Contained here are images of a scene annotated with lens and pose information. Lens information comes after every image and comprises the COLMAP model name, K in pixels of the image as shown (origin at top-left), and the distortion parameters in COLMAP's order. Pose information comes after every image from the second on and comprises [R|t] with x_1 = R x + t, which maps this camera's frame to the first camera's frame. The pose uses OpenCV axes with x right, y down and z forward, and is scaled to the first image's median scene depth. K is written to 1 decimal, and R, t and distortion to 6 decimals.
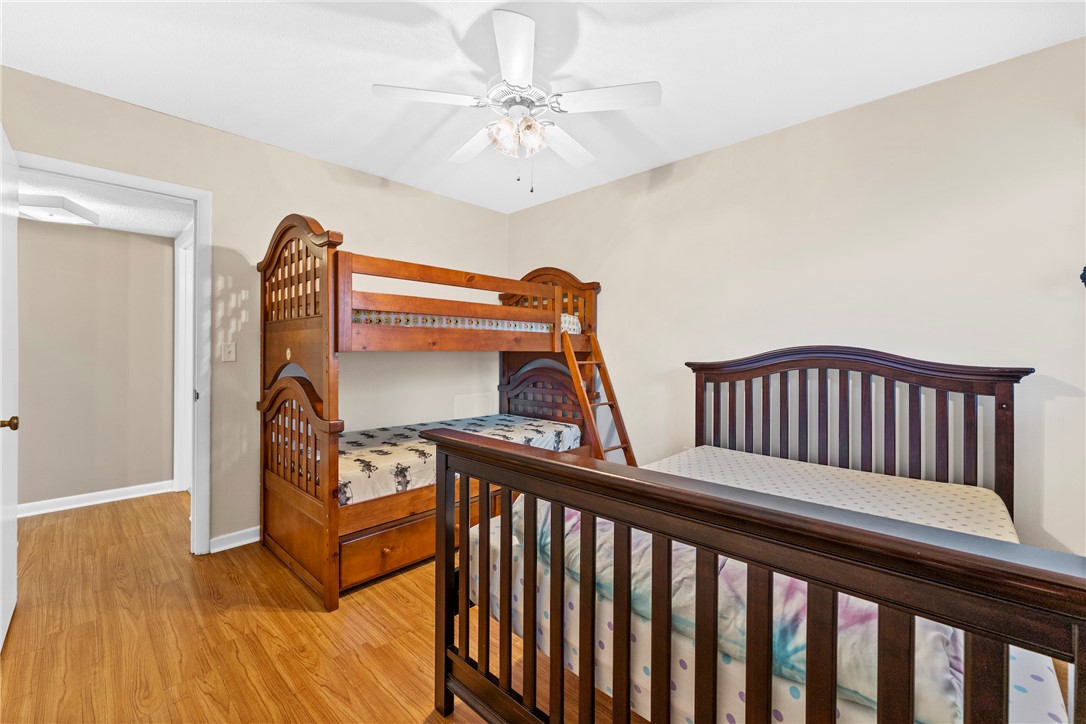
lens RADIAL K [[447.4, 0, 540.7], [0, 447.4, 358.7], [0, 0, 1]] dist [-0.000363, 0.000001]
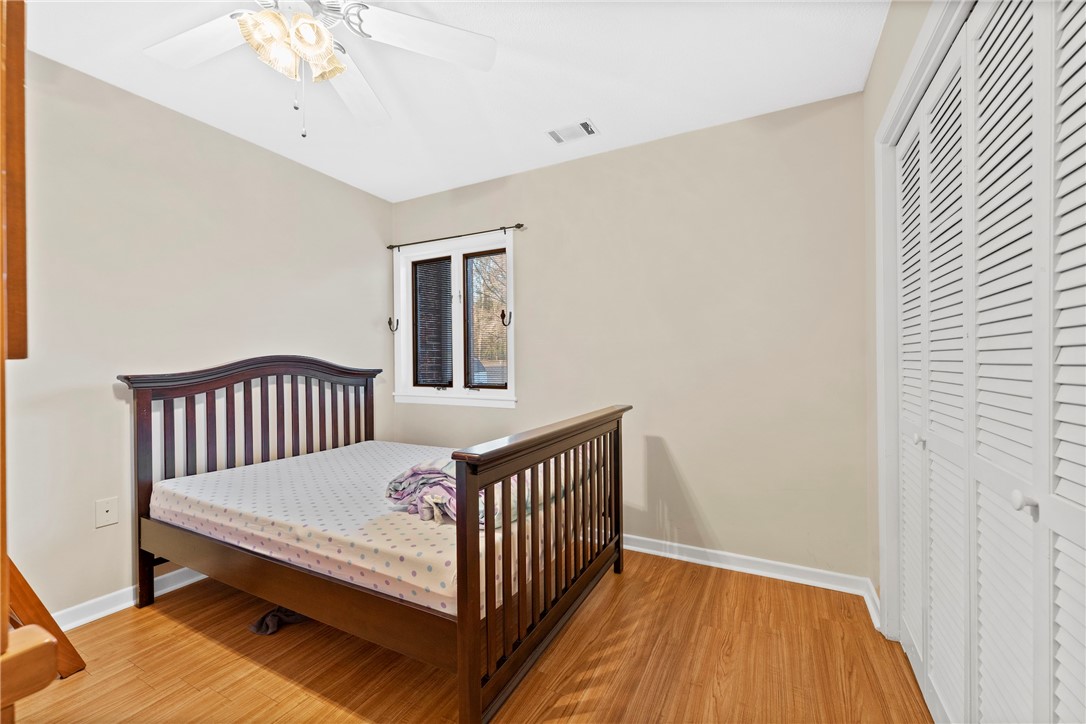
lens RADIAL K [[447.4, 0, 540.7], [0, 447.4, 358.7], [0, 0, 1]] dist [-0.000363, 0.000001]
pose [[-0.268144, -0.002843, 0.963375, -0.670016], [0.010701, 0.999925, 0.005929, -0.020591], [-0.963319, 0.011899, -0.268093, 0.665130]]
